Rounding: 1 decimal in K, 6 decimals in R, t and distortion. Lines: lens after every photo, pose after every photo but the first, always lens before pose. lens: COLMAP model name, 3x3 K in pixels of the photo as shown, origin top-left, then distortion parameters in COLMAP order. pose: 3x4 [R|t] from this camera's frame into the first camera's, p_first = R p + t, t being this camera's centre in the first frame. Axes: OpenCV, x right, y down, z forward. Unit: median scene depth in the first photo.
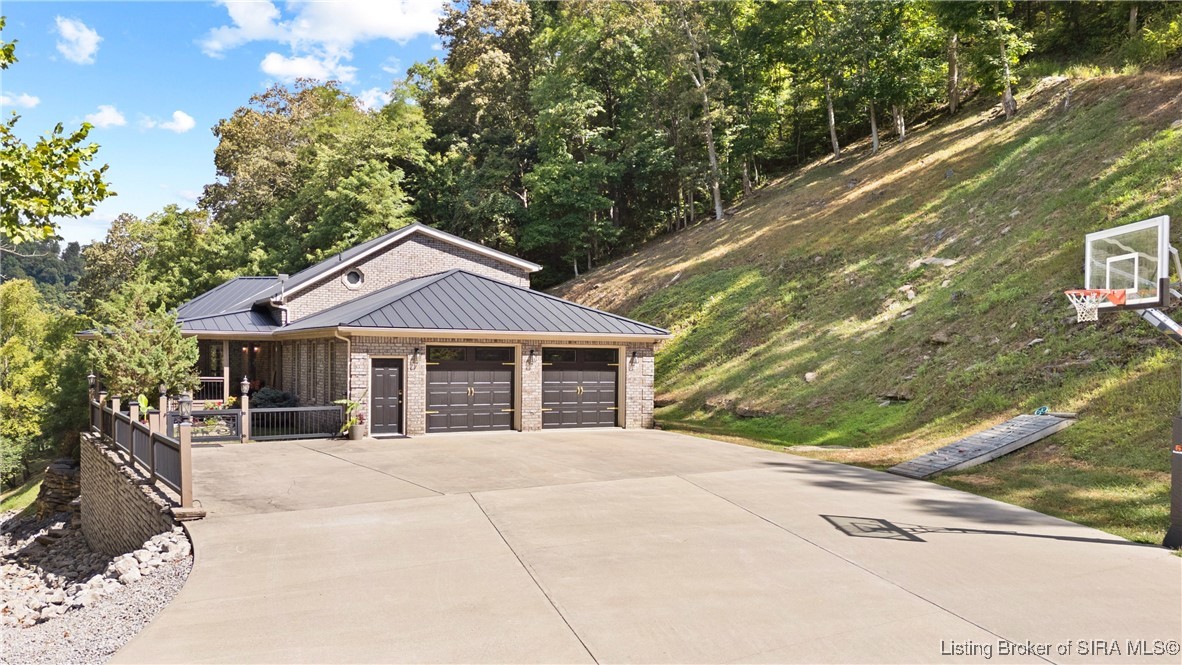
lens RADIAL K [[819.4, 0, 591.6], [0, 819.4, 364.6], [0, 0, 1]] dist [0.064933, -0.001340]
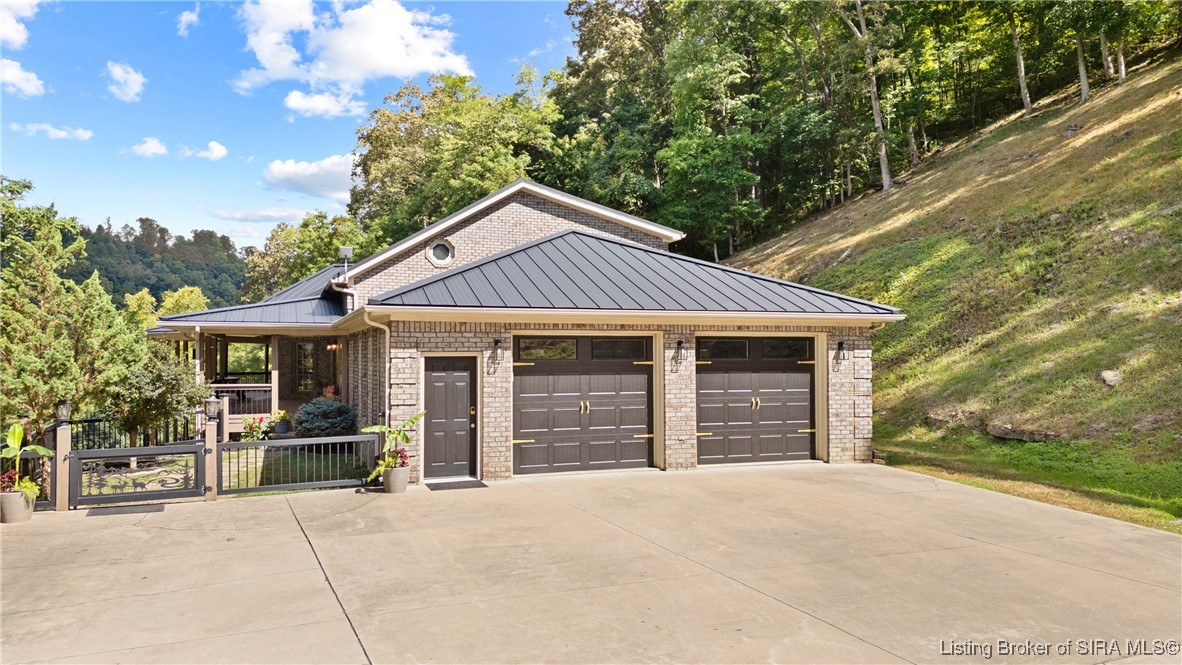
lens RADIAL K [[819.4, 0, 591.6], [0, 819.4, 364.6], [0, 0, 1]] dist [0.064933, -0.001340]
pose [[0.986646, -0.010043, -0.162567, -0.021020], [0.010740, 0.999937, 0.003406, -0.001298], [0.162522, -0.005106, 0.986692, 0.203810]]
